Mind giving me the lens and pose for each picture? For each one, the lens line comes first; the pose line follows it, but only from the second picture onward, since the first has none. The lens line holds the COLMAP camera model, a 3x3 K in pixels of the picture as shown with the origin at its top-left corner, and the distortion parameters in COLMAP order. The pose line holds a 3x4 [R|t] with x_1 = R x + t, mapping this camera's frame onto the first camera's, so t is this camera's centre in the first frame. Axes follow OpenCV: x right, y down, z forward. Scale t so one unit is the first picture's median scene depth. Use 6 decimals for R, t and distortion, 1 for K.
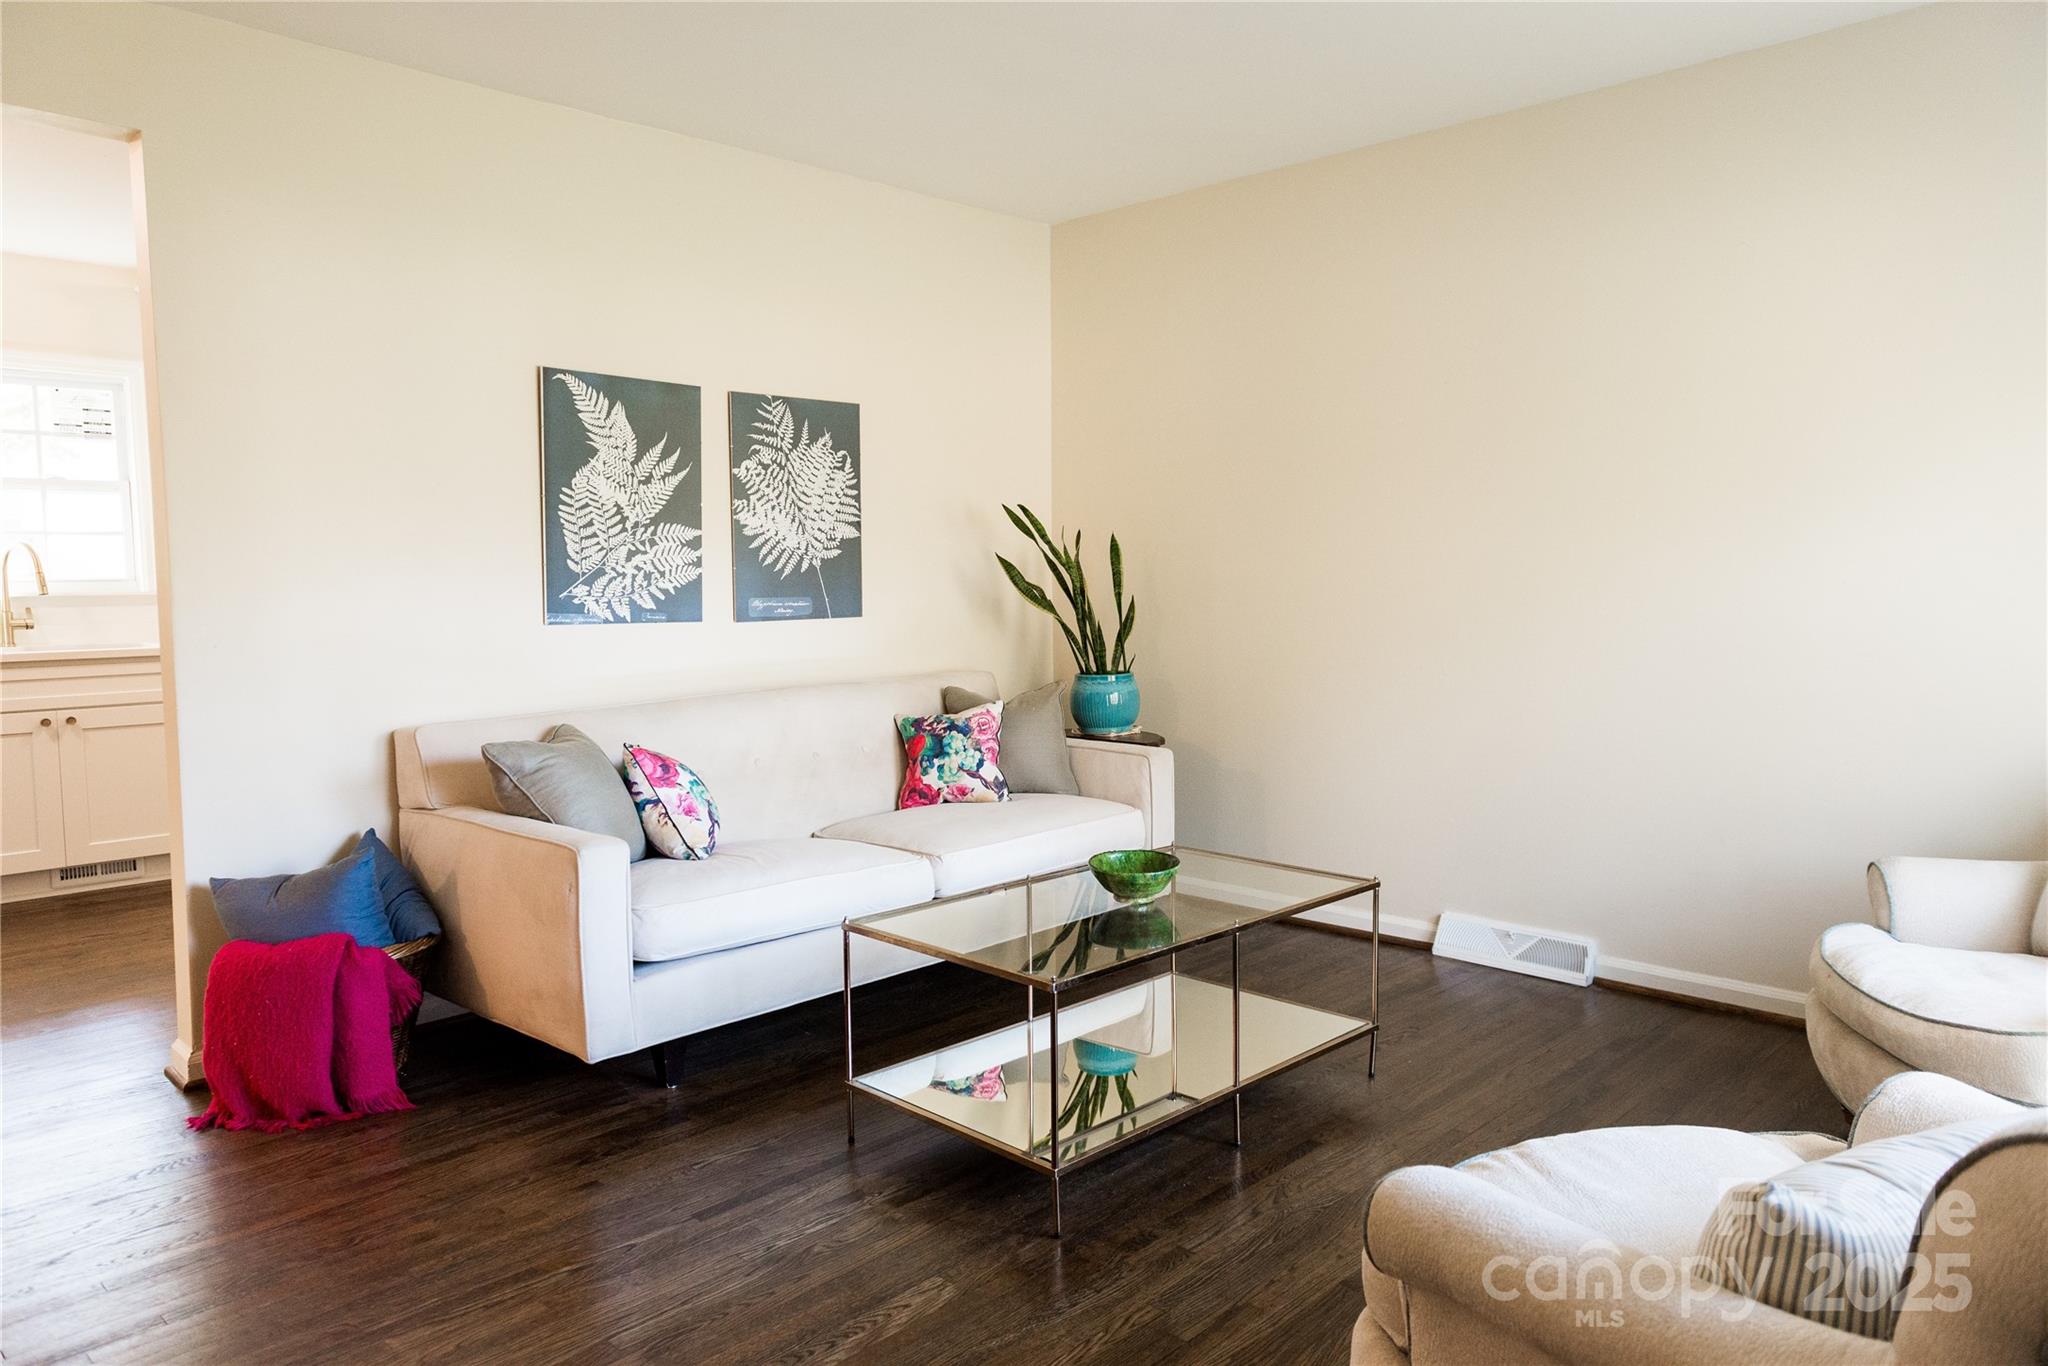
lens RADIAL K [[1366.2, 0, 1024.1], [0, 1366.2, 680.7], [0, 0, 1]] dist [-0.000375, -0.000004]
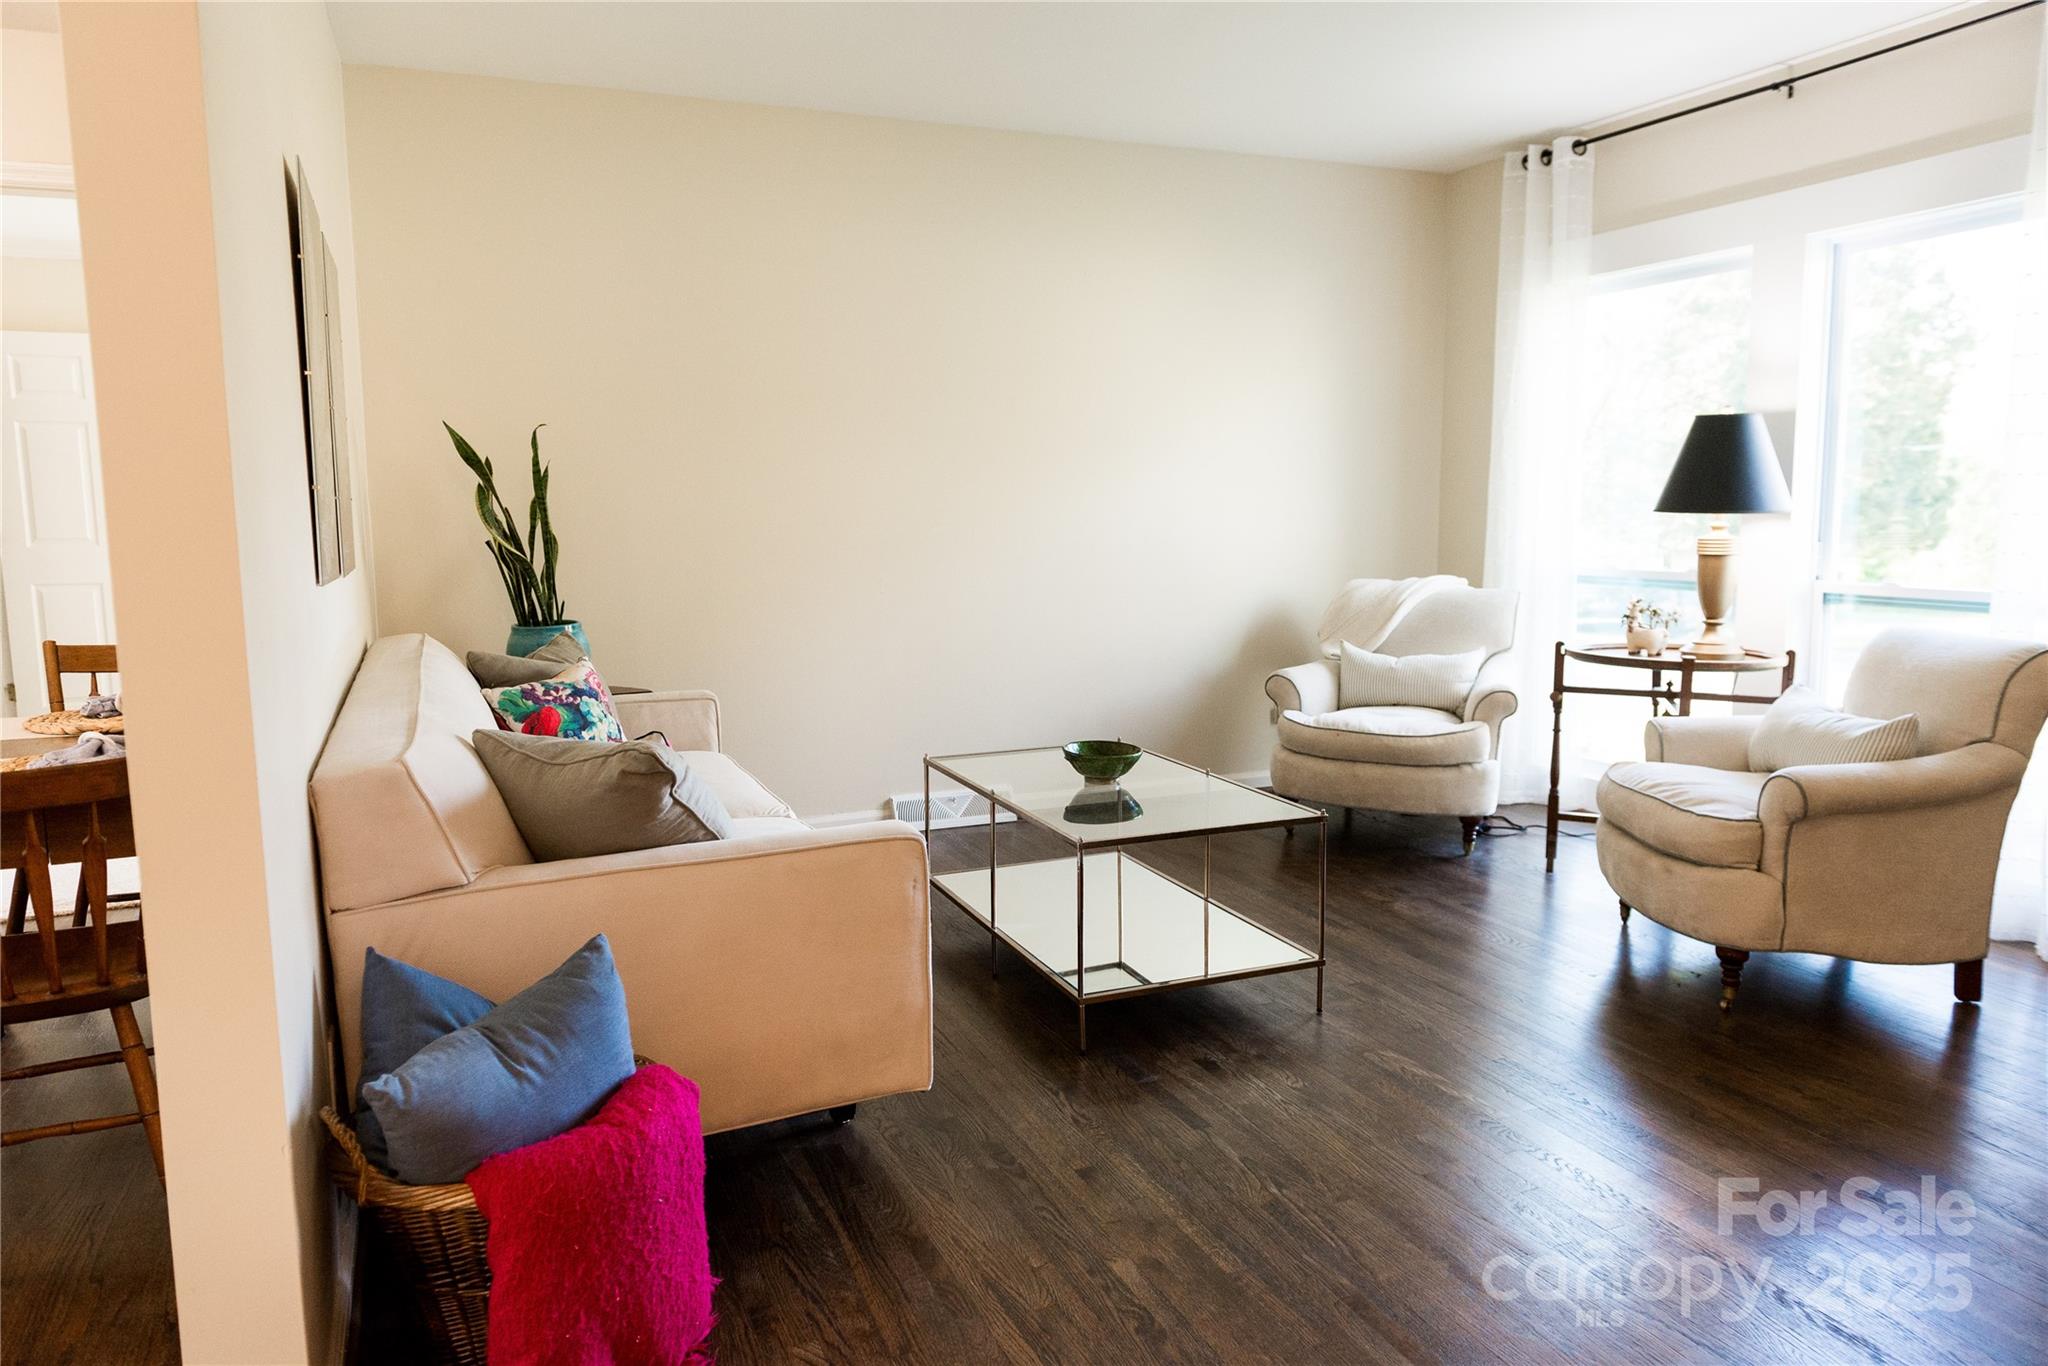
lens RADIAL K [[1366.2, 0, 1026.8], [0, 1366.2, 680.4], [0, 0, 1]] dist [-0.000375, -0.000004]
pose [[0.373237, -0.107221, 0.921519, -0.730350], [0.067629, 0.993801, 0.088240, -0.029149], [-0.925268, 0.029388, 0.378174, 0.431025]]
